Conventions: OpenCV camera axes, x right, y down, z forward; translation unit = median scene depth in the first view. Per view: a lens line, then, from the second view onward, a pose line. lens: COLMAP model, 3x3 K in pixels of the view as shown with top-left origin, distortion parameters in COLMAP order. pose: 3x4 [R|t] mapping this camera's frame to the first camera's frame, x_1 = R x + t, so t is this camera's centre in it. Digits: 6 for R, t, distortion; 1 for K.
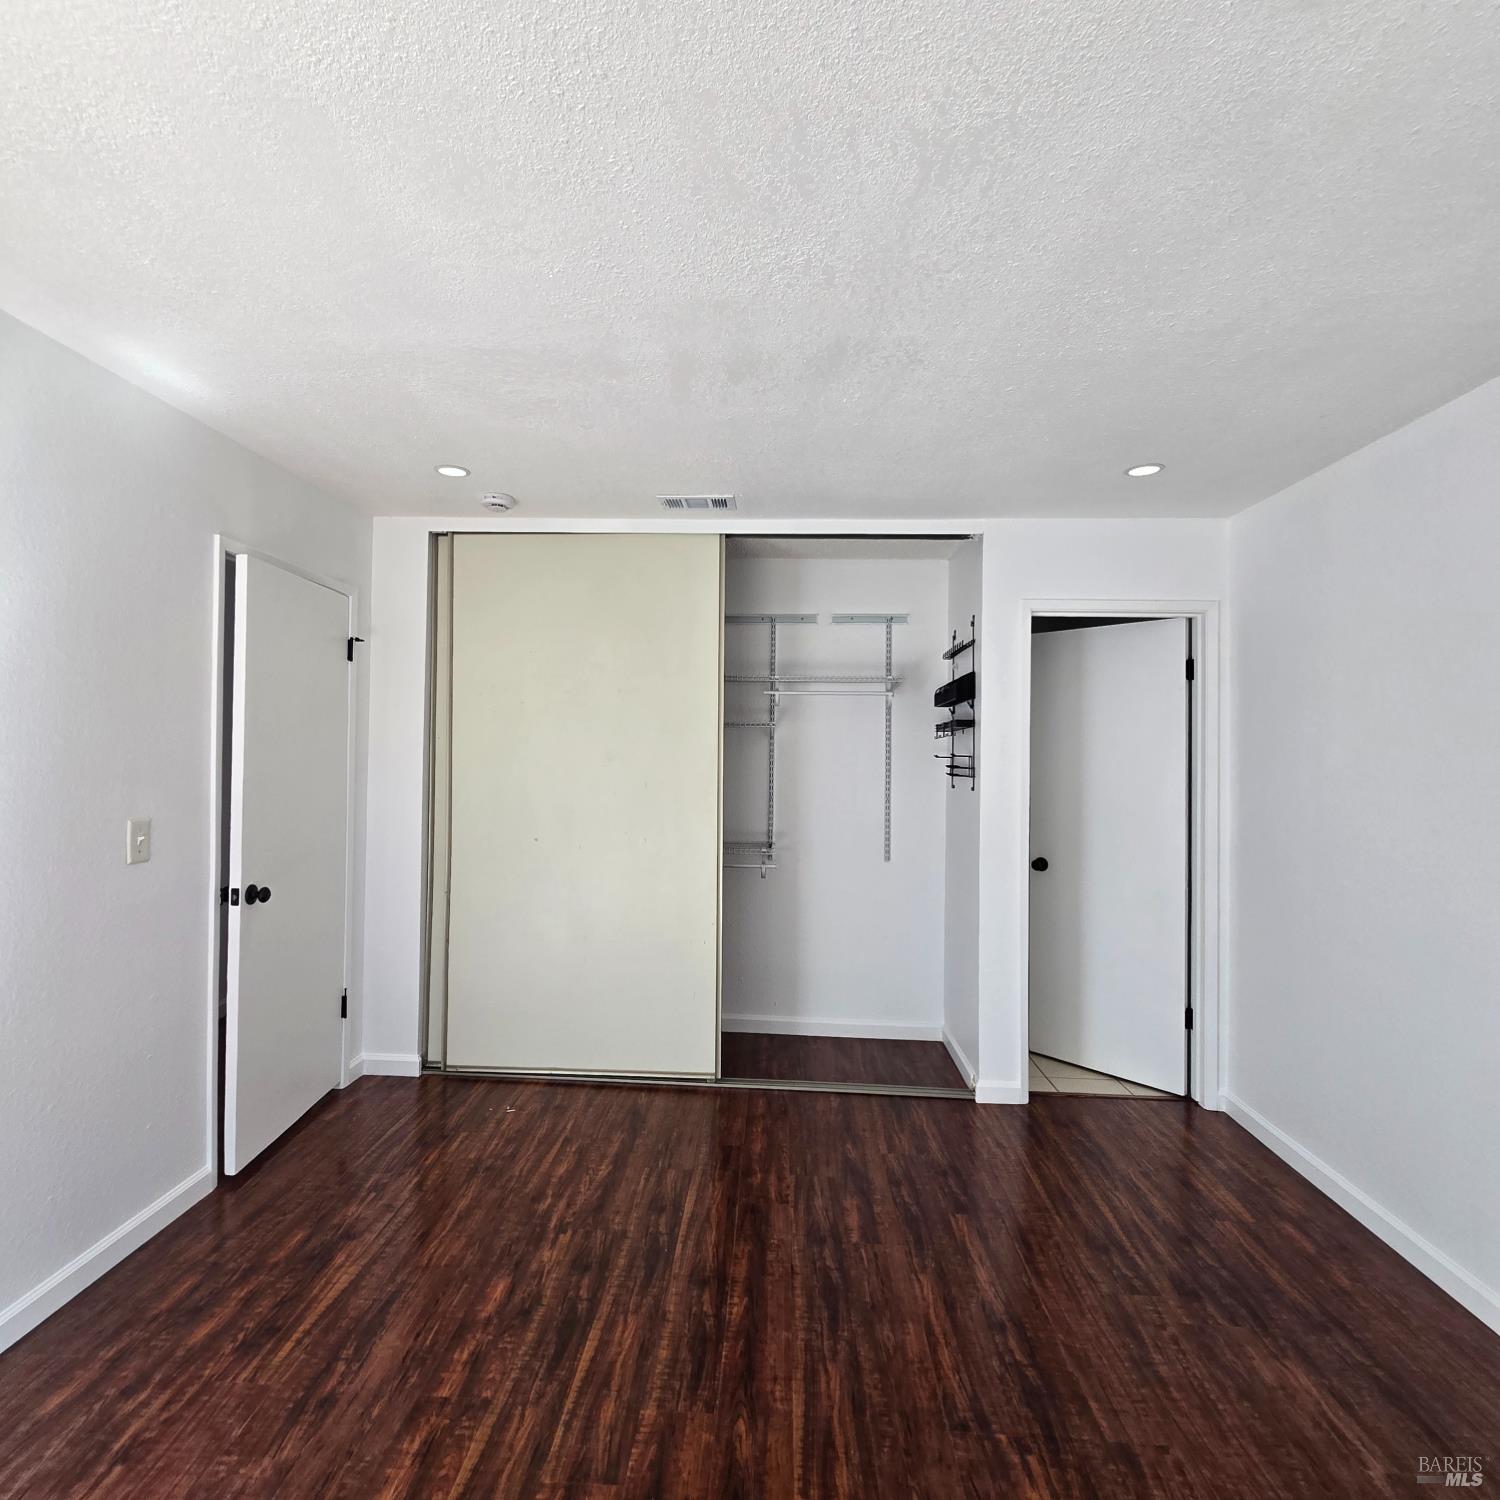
lens RADIAL K [[837.4, 0, 747.1], [0, 837.4, 749.0], [0, 0, 1]] dist [0.013995, -0.003668]
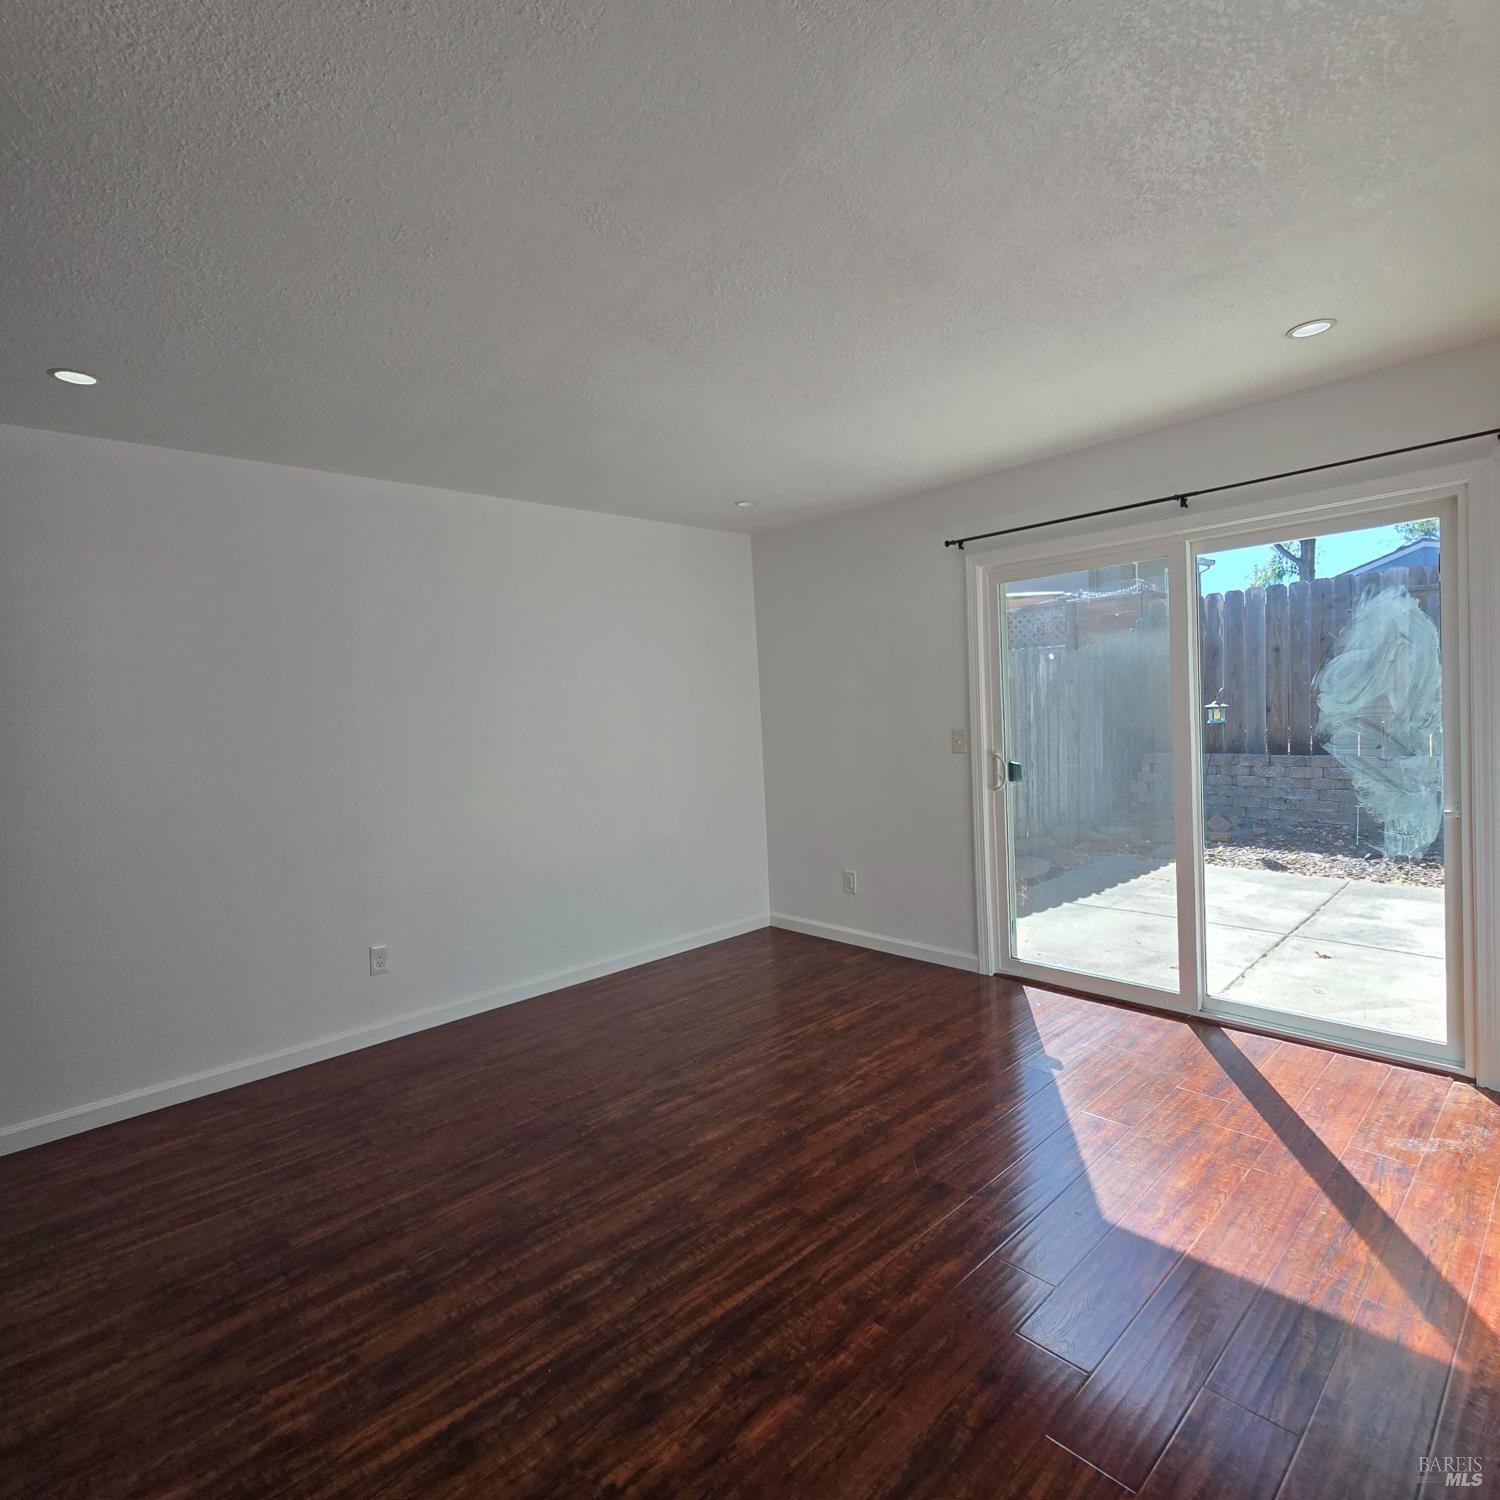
lens RADIAL K [[837.4, 0, 747.8], [0, 837.4, 747.1], [0, 0, 1]] dist [0.013995, -0.003668]
pose [[-0.726207, -0.007963, 0.687430, -0.831924], [0.035343, 0.998178, 0.048900, 0.039923], [-0.686567, 0.059807, -0.724603, 1.609146]]
